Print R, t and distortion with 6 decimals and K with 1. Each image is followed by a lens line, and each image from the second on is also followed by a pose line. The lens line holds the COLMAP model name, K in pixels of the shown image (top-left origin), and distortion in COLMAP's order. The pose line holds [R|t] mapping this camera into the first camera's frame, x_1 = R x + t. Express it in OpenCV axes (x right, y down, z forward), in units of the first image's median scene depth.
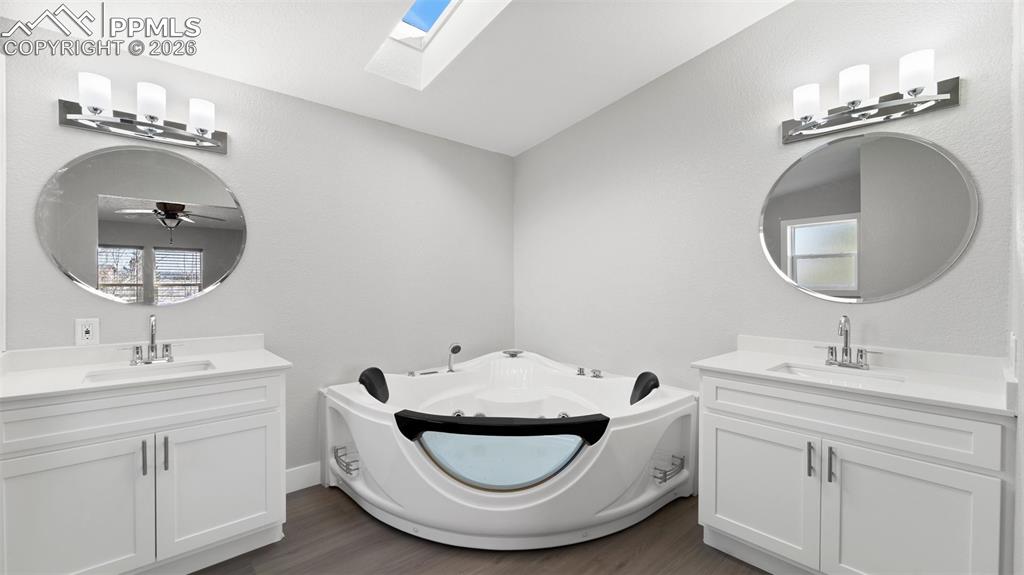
lens RADIAL K [[416.5, 0, 512.0], [0, 416.5, 287.5], [0, 0, 1]] dist [-0.000184, 0.000053]
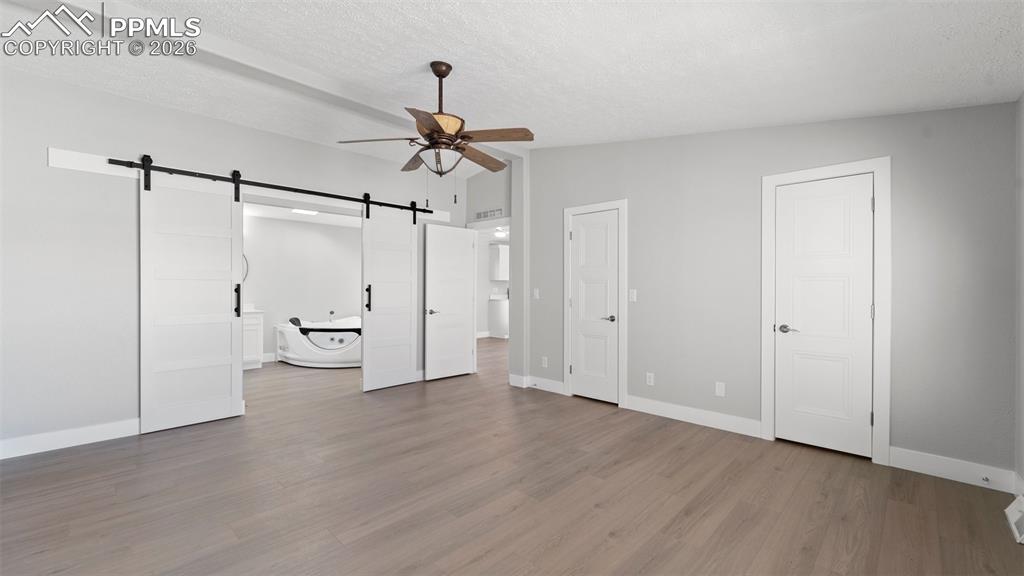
lens RADIAL K [[416.5, 0, 512.0], [0, 416.5, 288.0], [0, 0, 1]] dist [-0.000184, 0.000053]
pose [[0.996641, 0.013066, 0.080852, 1.075582], [-0.012402, 0.999885, -0.008709, 0.010498], [-0.080956, 0.007677, 0.996688, -2.301748]]
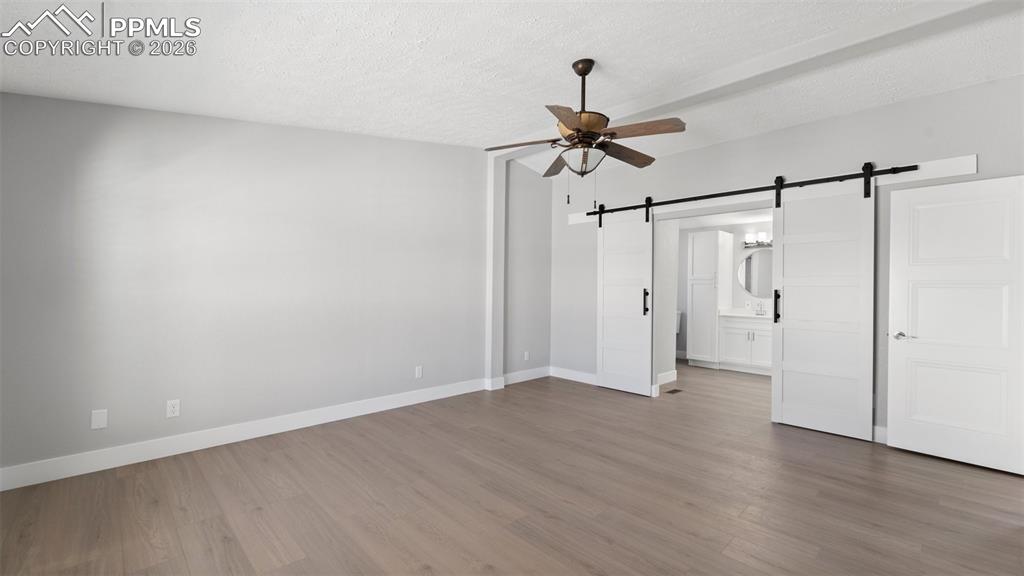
lens RADIAL K [[421.2, 0, 510.1], [0, 421.2, 288.3], [0, 0, 1]] dist [0.009324, -0.009327]
pose [[0.049879, 0.010976, -0.998695, 2.347545], [-0.024121, 0.999661, 0.009782, -0.016098], [0.998464, 0.023602, 0.050126, -1.160555]]
